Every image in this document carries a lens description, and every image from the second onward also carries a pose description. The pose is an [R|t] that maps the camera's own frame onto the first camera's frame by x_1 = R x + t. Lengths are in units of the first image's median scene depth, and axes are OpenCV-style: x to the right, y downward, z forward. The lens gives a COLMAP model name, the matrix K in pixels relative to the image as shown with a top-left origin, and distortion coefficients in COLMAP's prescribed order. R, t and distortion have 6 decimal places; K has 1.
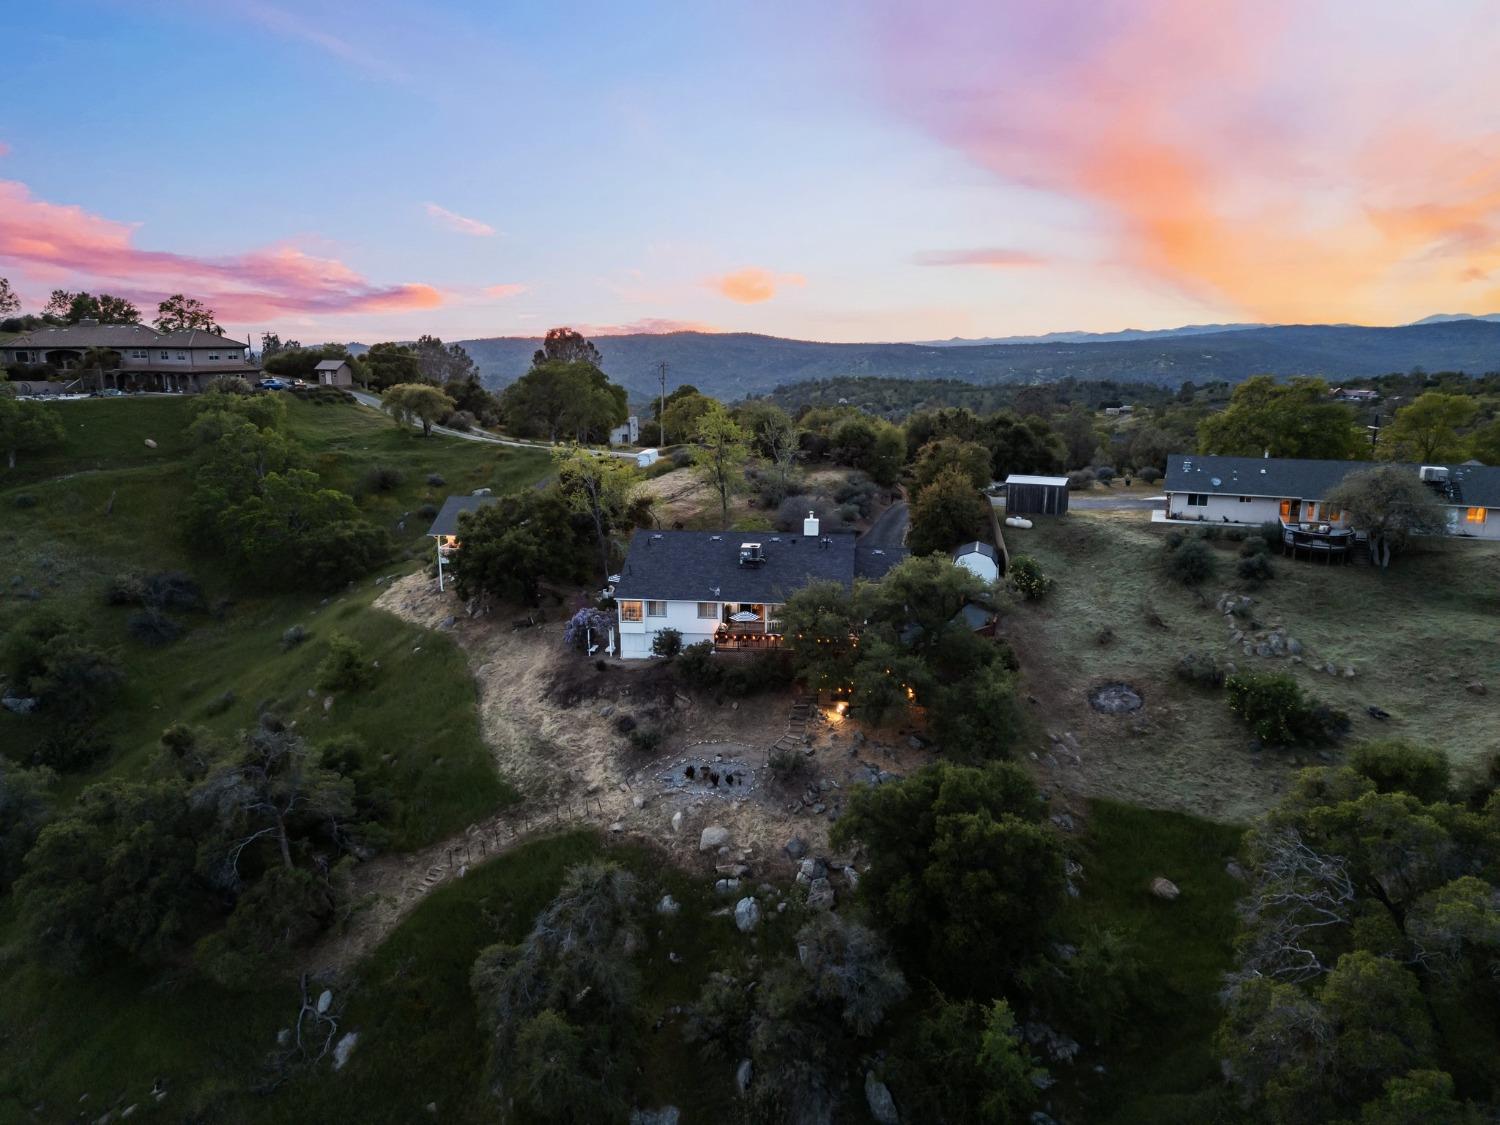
lens RADIAL K [[1056.5, 0, 750.0], [0, 1056.5, 562.5], [0, 0, 1]] dist [0.063124, -0.064647]
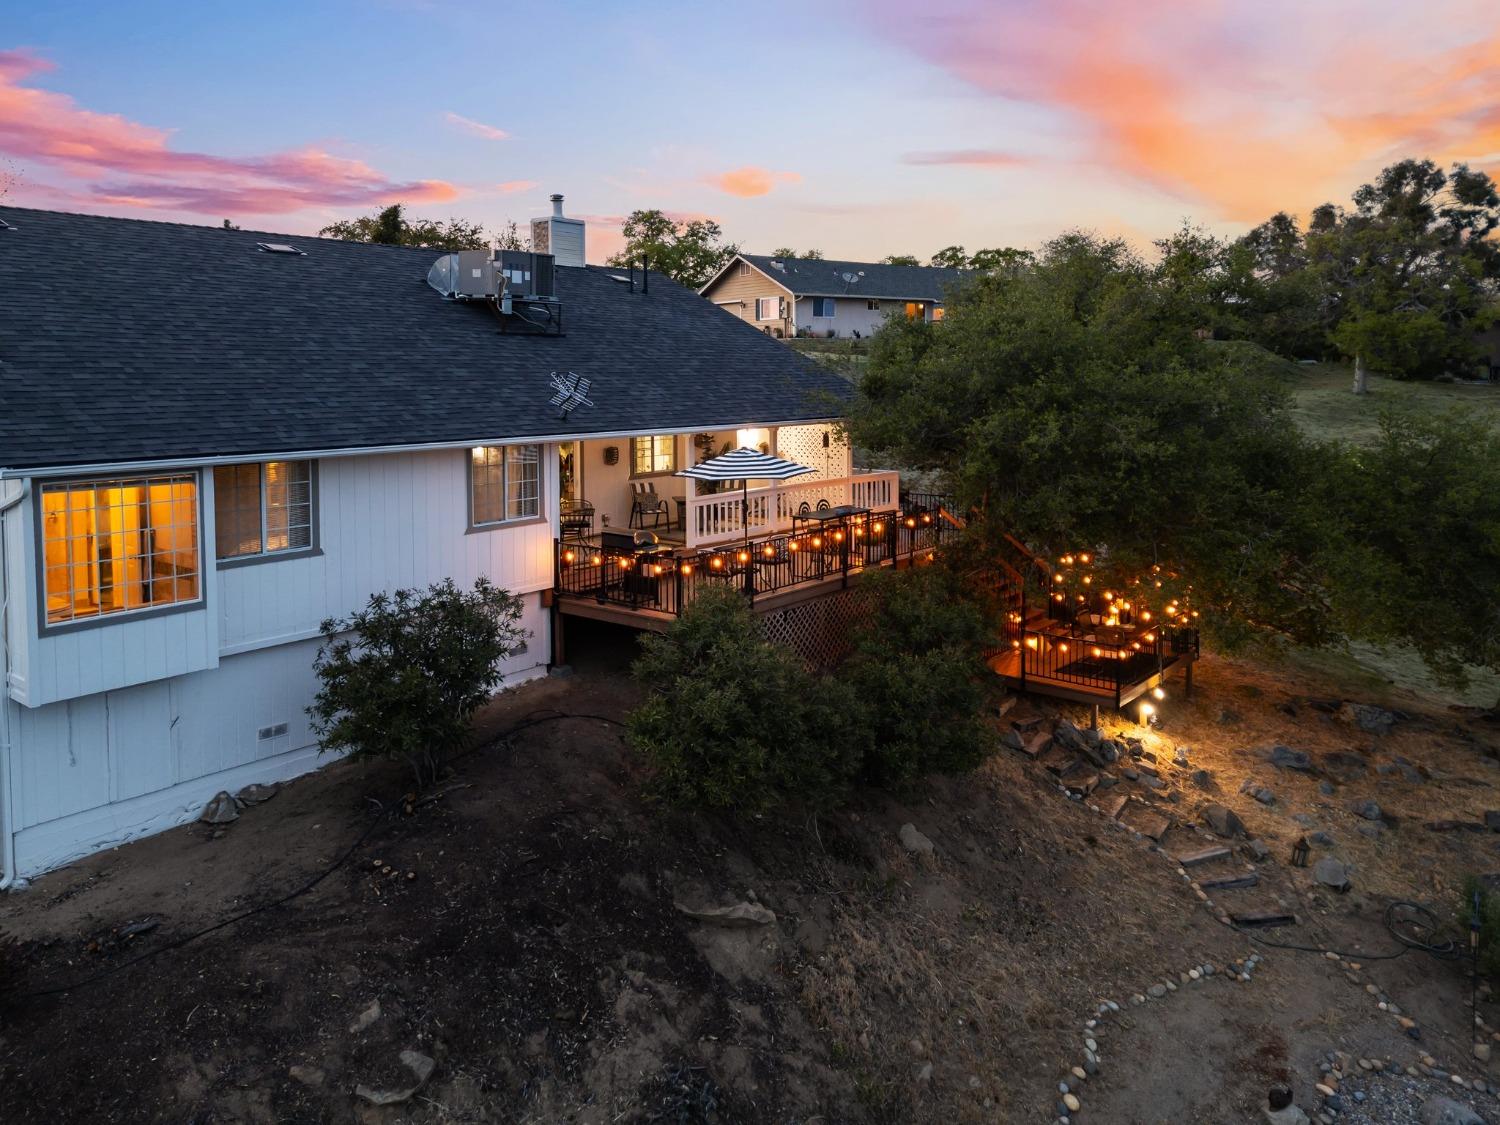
lens RADIAL K [[1079.6, 0, 796.9], [0, 1079.6, 483.5], [0, 0, 1]] dist [0.098066, 0.001066]
pose [[0.497016, -0.087056, 0.863363, -0.199193], [0.186231, 0.982472, -0.008142, 0.057505], [-0.847522, 0.164831, 0.504517, 0.839060]]
